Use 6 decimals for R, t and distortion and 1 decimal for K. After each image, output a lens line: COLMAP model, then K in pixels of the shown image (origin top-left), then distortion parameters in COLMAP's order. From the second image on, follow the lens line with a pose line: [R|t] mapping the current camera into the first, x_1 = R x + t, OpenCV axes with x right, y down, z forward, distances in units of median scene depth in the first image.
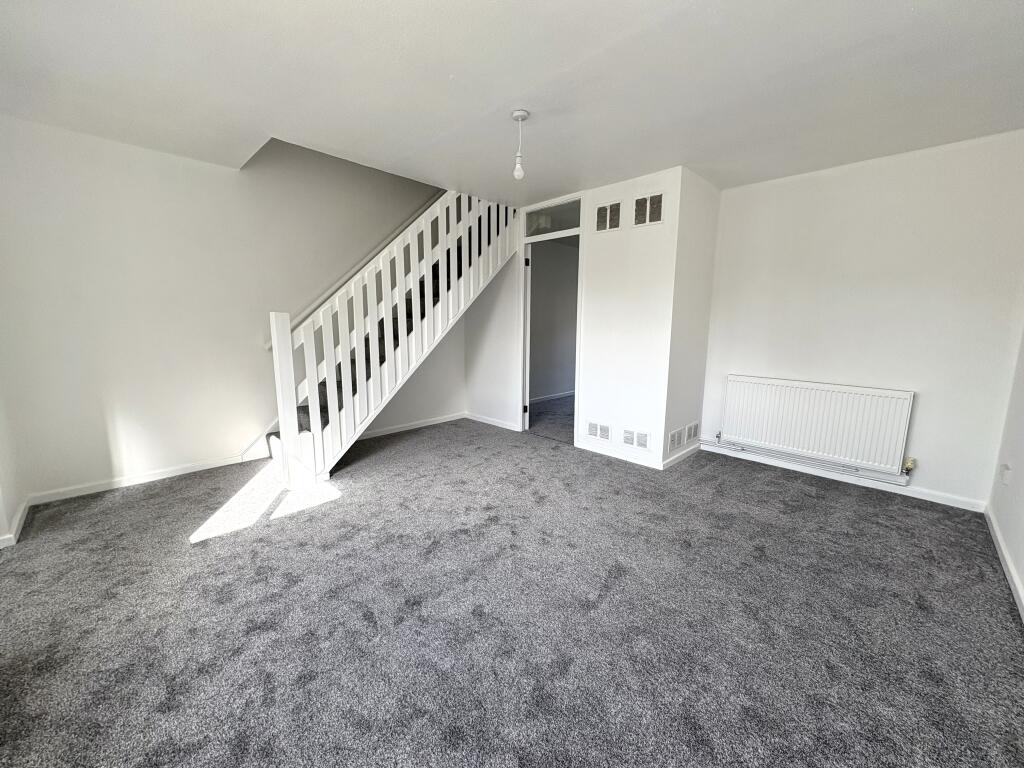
lens RADIAL K [[406.6, 0, 512.0], [0, 406.6, 384.0], [0, 0, 1]] dist [-0.000395, -0.000048]
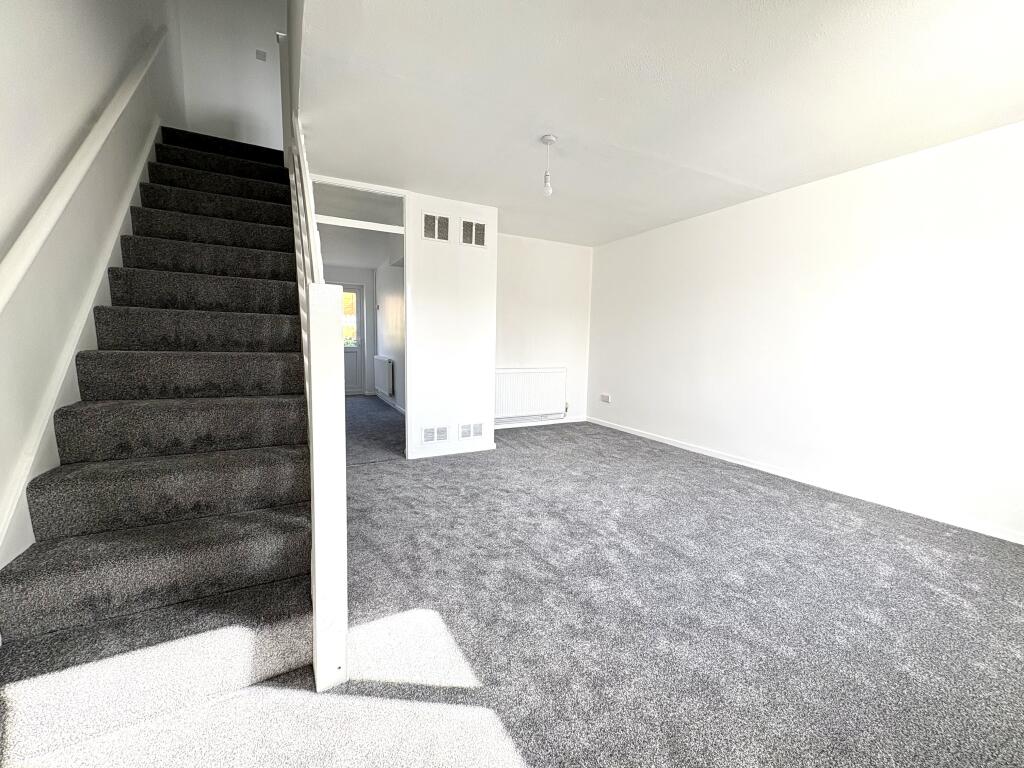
lens RADIAL K [[406.6, 0, 512.0], [0, 406.6, 384.0], [0, 0, 1]] dist [-0.000395, -0.000048]
pose [[0.287438, -0.107588, 0.951737, -0.750554], [0.130532, 0.988800, 0.072356, -0.063097], [-0.948863, 0.103434, 0.298262, 0.550723]]
